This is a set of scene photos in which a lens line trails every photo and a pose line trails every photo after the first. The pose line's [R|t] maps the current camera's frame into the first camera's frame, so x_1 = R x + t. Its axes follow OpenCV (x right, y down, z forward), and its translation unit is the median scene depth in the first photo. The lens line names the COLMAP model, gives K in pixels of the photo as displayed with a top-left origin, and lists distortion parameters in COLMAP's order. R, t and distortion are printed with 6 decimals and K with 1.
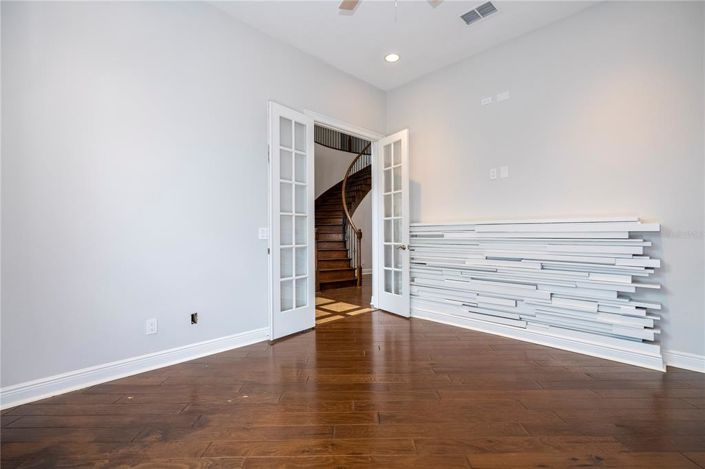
lens RADIAL K [[322.0, 0, 355.0], [0, 322.0, 236.9], [0, 0, 1]] dist [-0.000765, 0.001285]
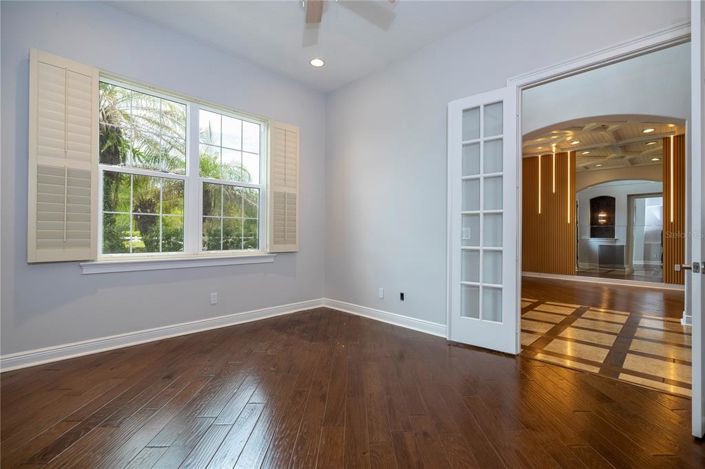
lens RADIAL K [[322.0, 0, 354.4], [0, 322.0, 232.7], [0, 0, 1]] dist [-0.000765, 0.001285]
pose [[-0.009399, -0.008315, -0.999921, 0.778661], [-0.014014, 0.999868, -0.008183, 0.002378], [0.999858, 0.013936, -0.009514, 0.748426]]
